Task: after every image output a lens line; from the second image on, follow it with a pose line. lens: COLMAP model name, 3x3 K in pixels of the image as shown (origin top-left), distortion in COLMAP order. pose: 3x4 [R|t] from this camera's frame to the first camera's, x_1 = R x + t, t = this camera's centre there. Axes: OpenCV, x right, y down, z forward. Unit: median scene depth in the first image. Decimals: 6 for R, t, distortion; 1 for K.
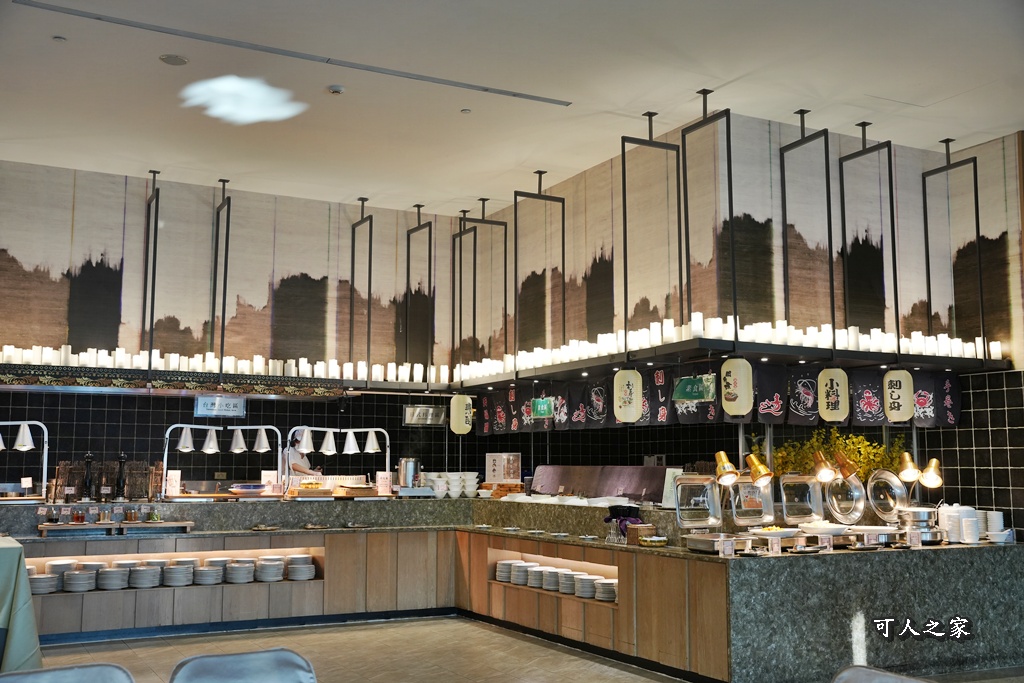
lens RADIAL K [[1068.0, 0, 512.0], [0, 1068.0, 341.5], [0, 0, 1]] dist [-0.001703, -0.000293]
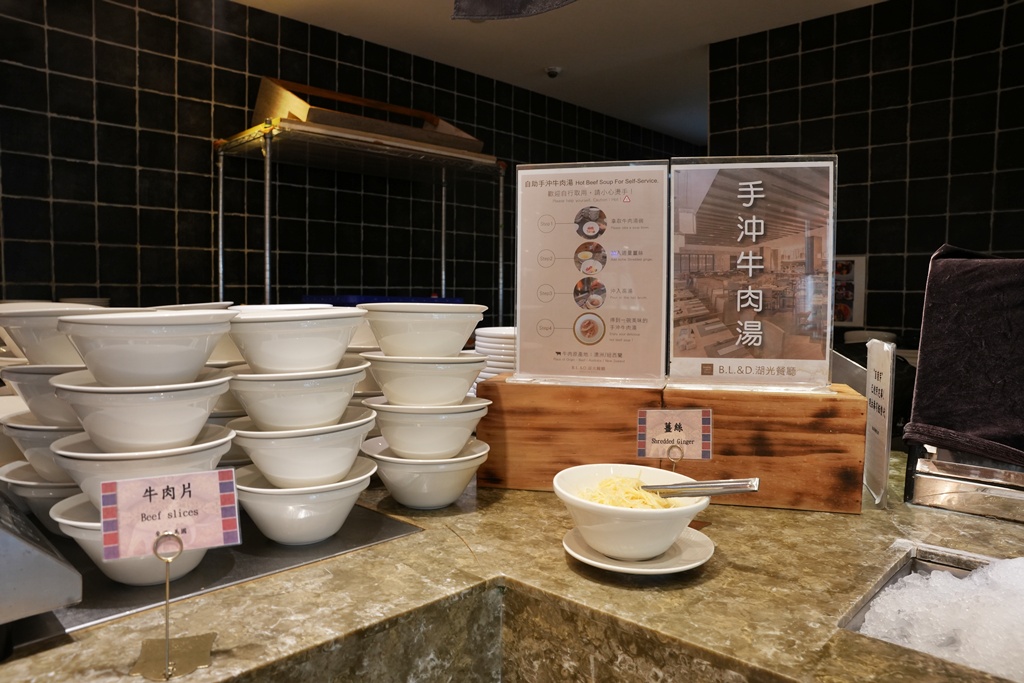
lens RADIAL K [[754.5, 0, 512.0], [0, 754.5, 341.5], [0, 0, 1]] dist [-0.001532, -0.000273]
pose [[0.953136, -0.006293, 0.302477, -0.055308], [-0.045495, 0.985434, 0.163861, 0.111752], [-0.299103, -0.169943, 0.938966, 0.911691]]
